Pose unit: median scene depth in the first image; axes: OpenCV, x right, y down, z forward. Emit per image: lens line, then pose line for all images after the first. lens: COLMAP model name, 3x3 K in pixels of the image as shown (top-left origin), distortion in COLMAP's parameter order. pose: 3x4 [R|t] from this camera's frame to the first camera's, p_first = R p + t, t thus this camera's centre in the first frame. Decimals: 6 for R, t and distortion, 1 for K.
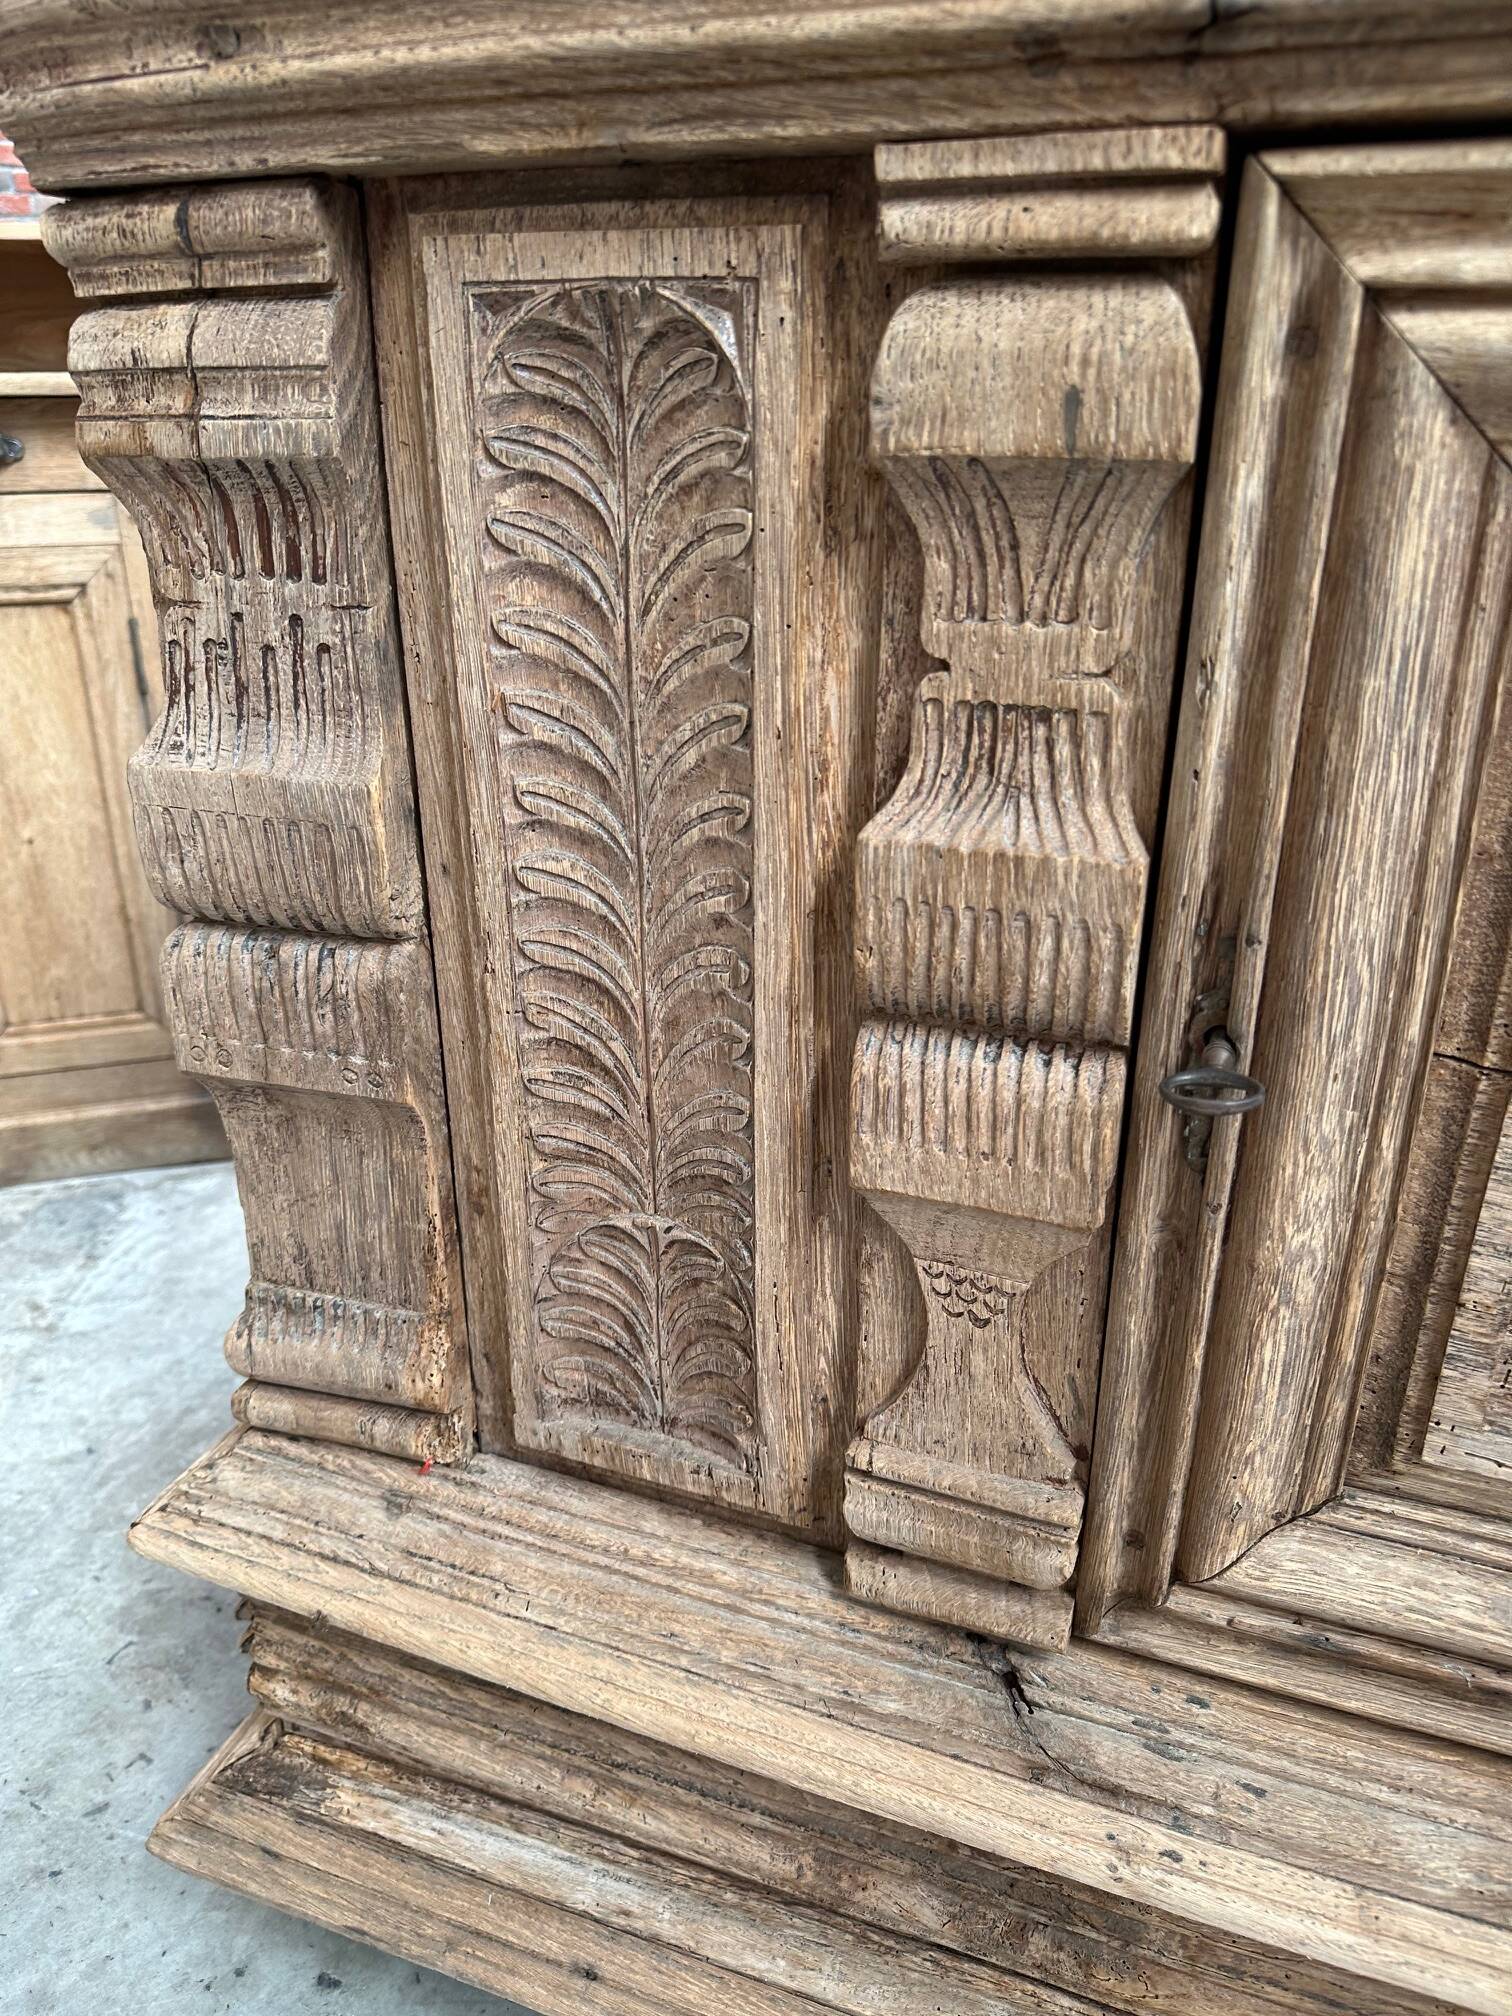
lens RADIAL K [[1447.9, 0, 742.0], [0, 1447.9, 1030.1], [0, 0, 1]] dist [0.059129, -0.088472]
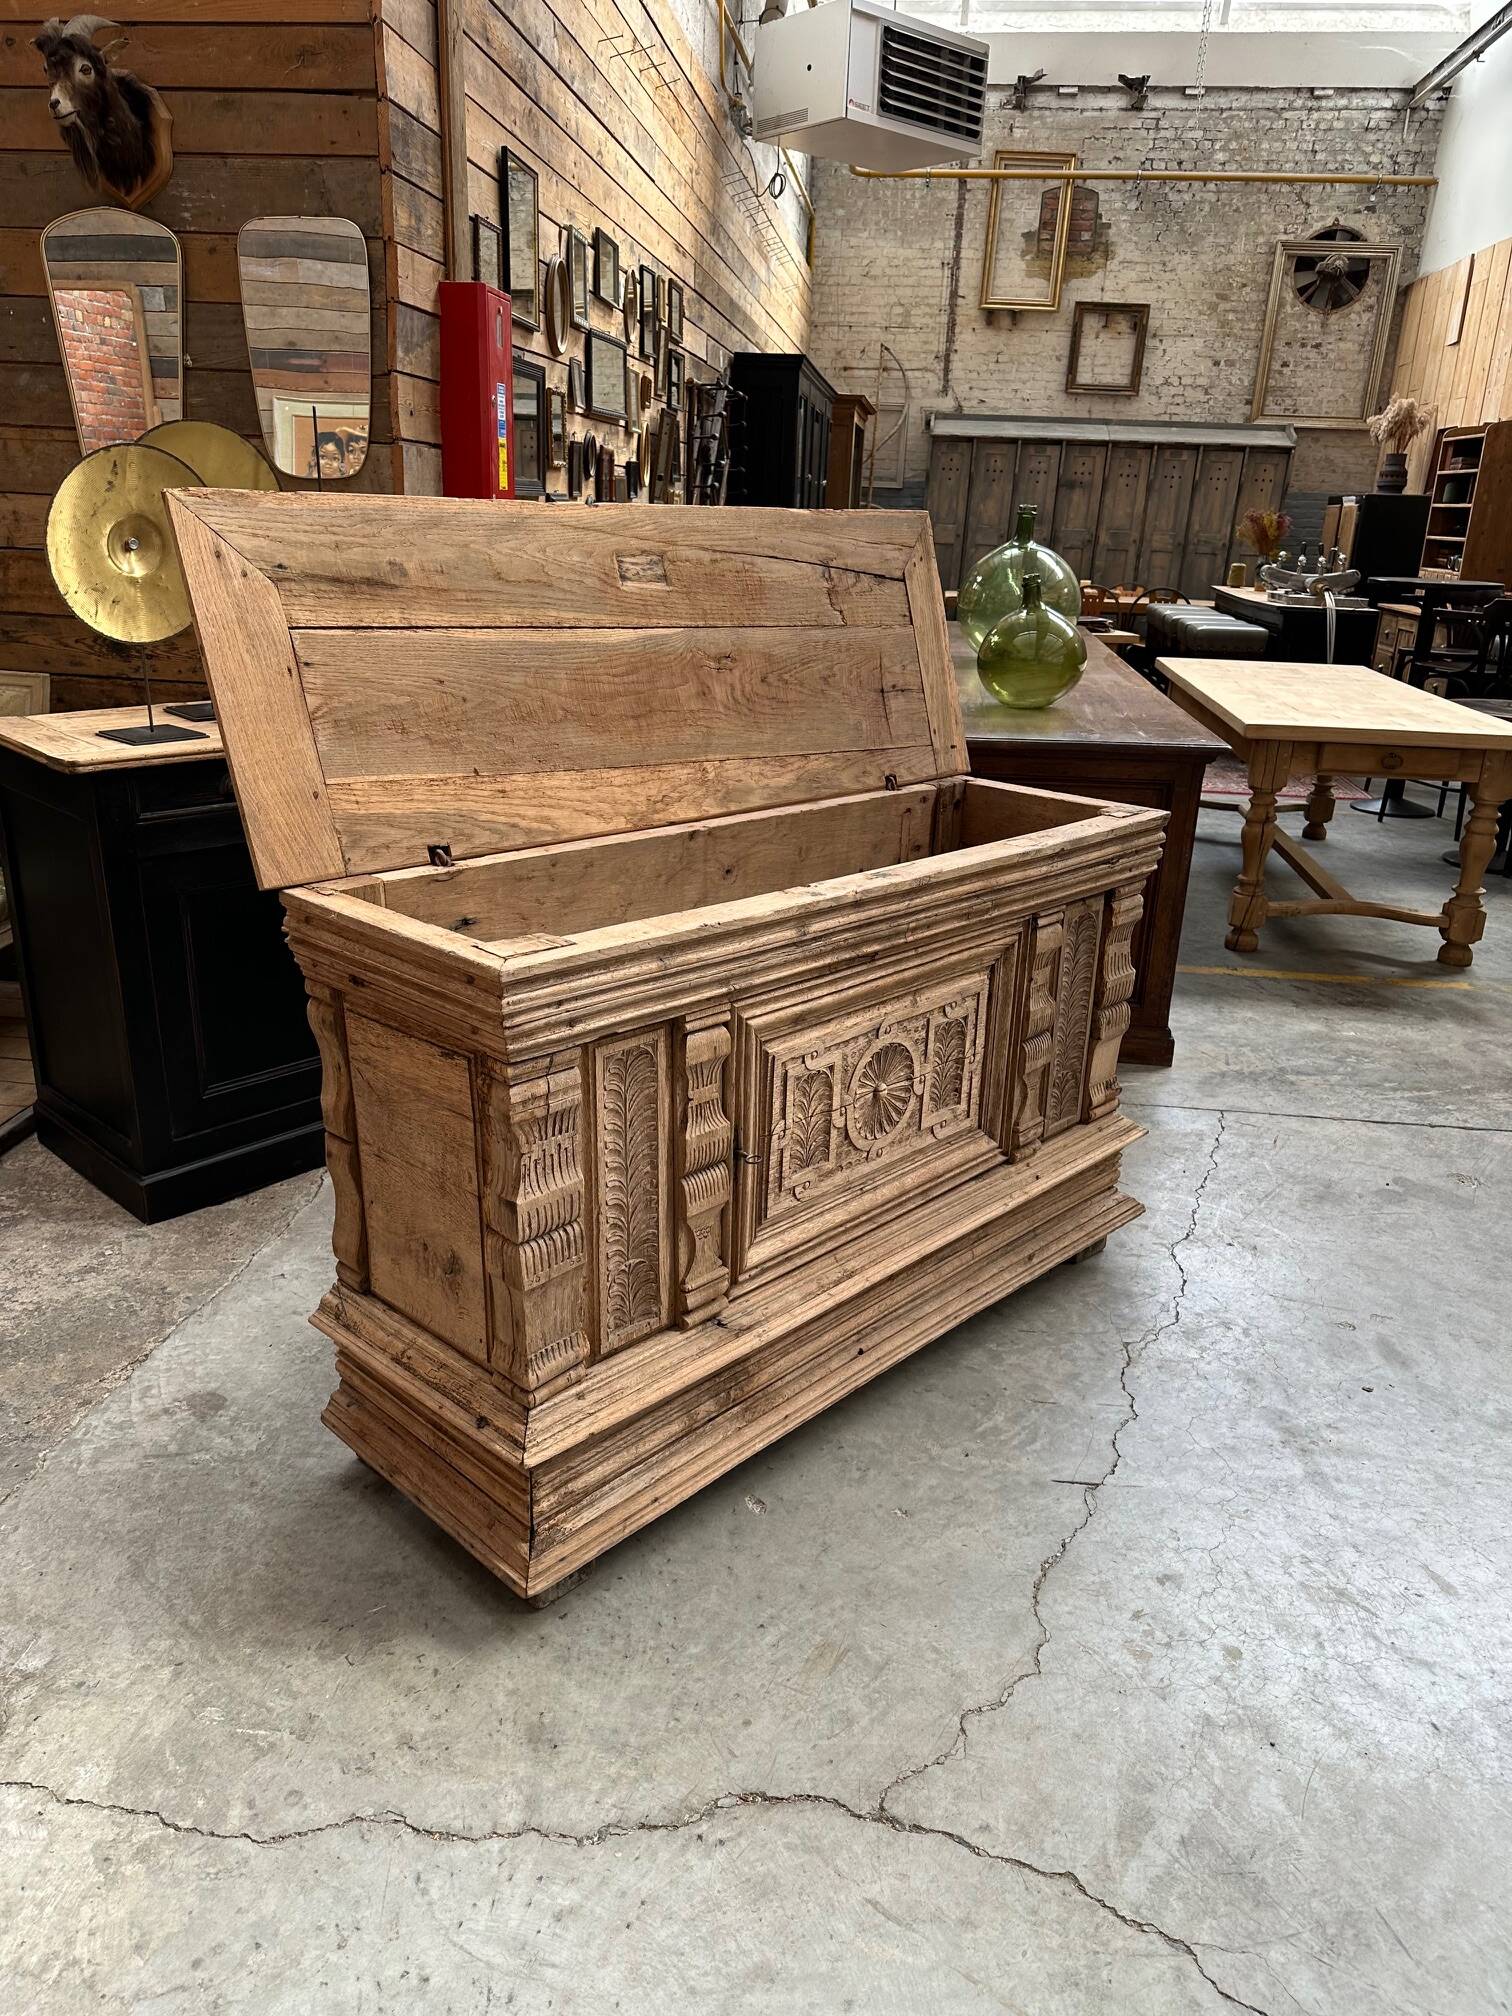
lens RADIAL K [[1405.3, 0, 730.4], [0, 1405.3, 998.3], [0, 0, 1]] dist [0.079072, -0.095209]
pose [[0.405832, -0.279824, 0.870057, -3.152105], [0.342252, 0.929237, 0.139216, -0.981891], [-0.847446, 0.241281, 0.472885, -1.146206]]
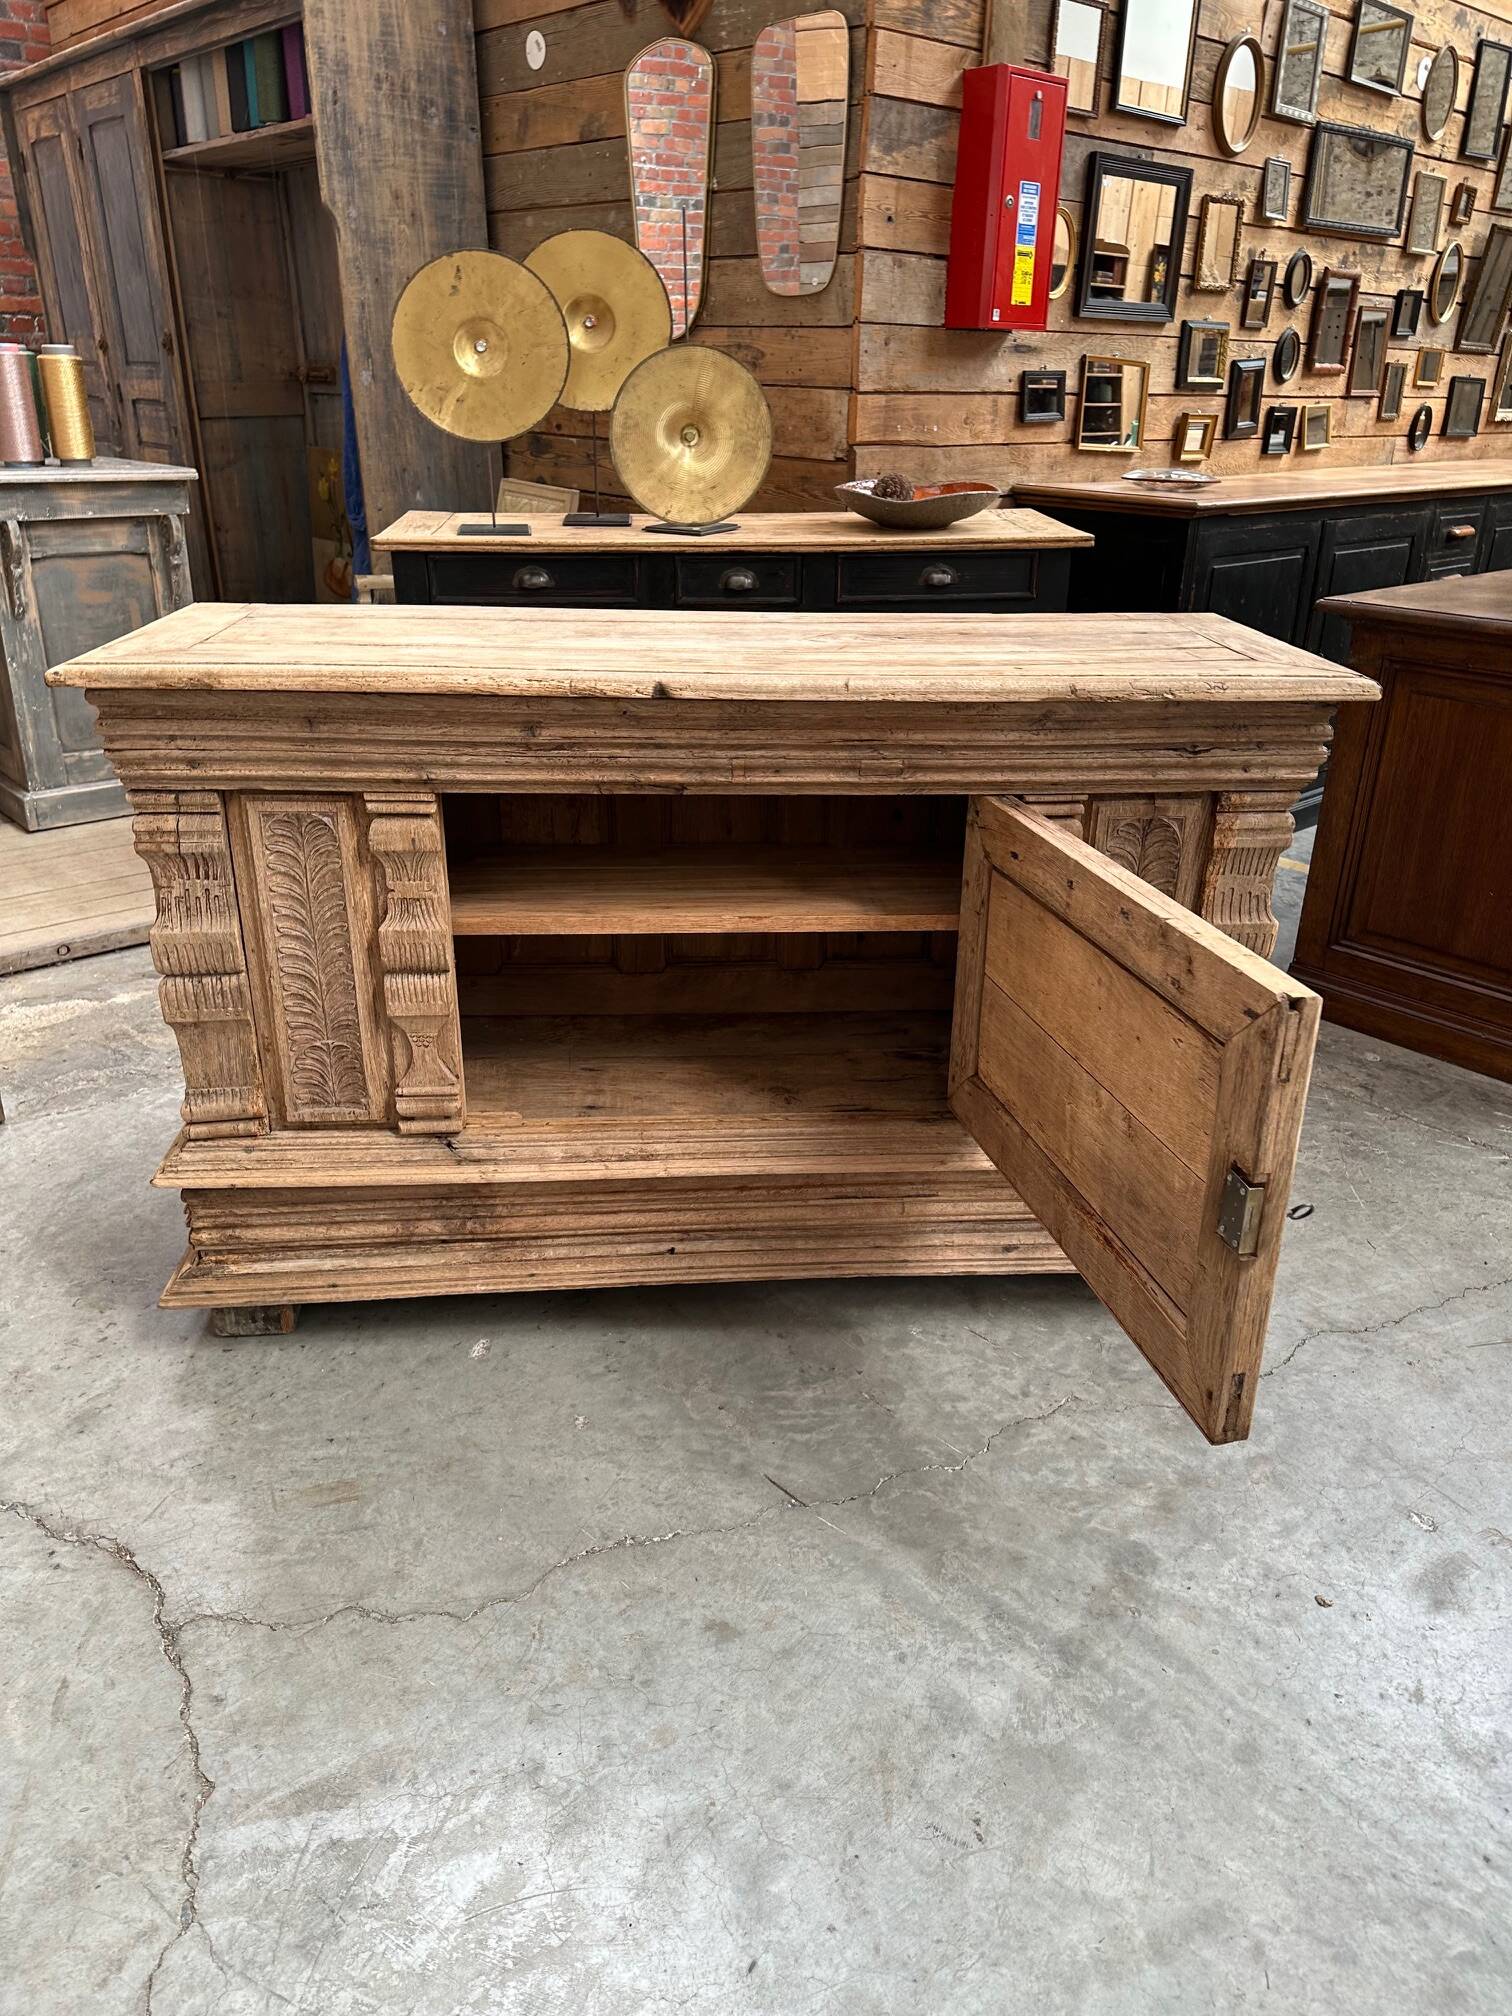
lens RADIAL K [[1386.3, 0, 758.0], [0, 1386.3, 994.4], [0, 0, 1]] dist [0.104805, -0.156542]
pose [[0.899556, -0.151399, 0.409728, -0.552579], [0.154435, 0.987664, 0.025889, 0.103433], [-0.408593, 0.039988, 0.911840, -2.816017]]
